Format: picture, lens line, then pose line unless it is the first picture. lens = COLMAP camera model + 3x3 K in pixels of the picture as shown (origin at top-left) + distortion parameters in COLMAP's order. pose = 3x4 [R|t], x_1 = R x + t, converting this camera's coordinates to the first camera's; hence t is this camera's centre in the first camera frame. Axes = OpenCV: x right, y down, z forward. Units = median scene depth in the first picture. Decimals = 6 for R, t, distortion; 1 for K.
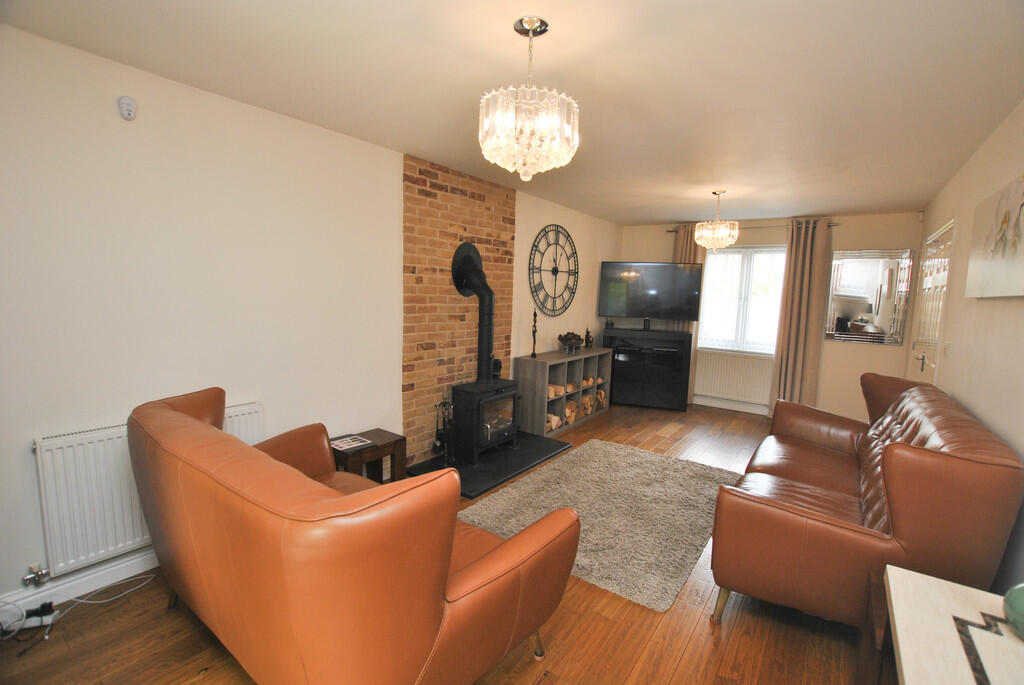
lens RADIAL K [[449.9, 0, 511.0], [0, 449.9, 343.8], [0, 0, 1]] dist [-0.028656, 0.003740]
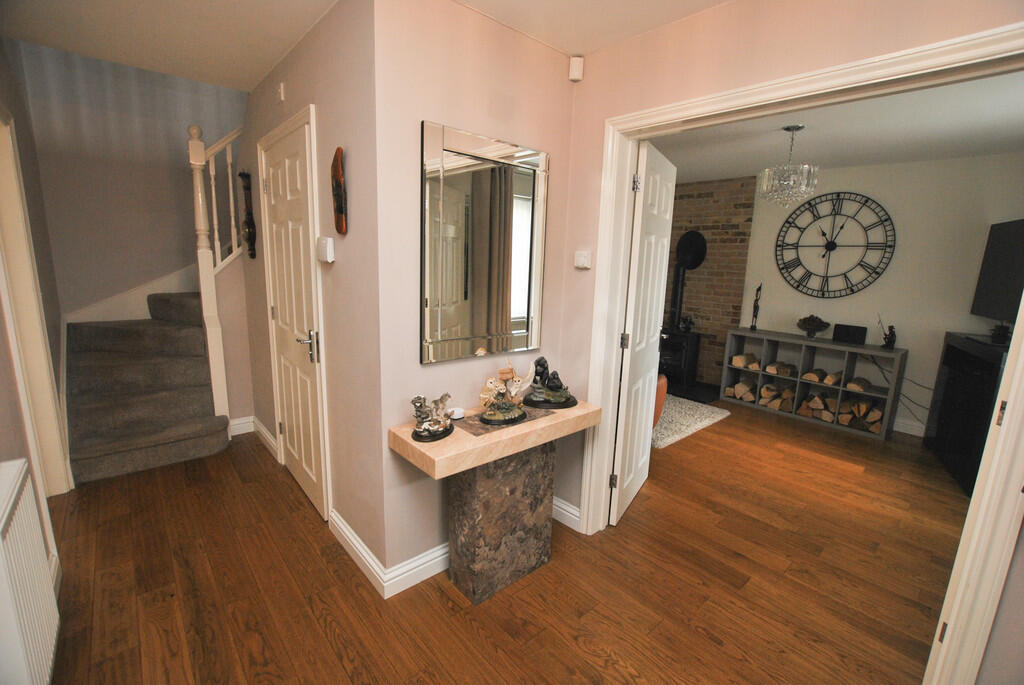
lens RADIAL K [[449.9, 0, 511.1], [0, 449.9, 341.9], [0, 0, 1]] dist [-0.028656, 0.003740]
pose [[-0.221686, 0.150291, -0.963467, 1.154896], [-0.149417, 0.971147, 0.185869, -0.051394], [0.963602, 0.185163, -0.192834, 0.637767]]
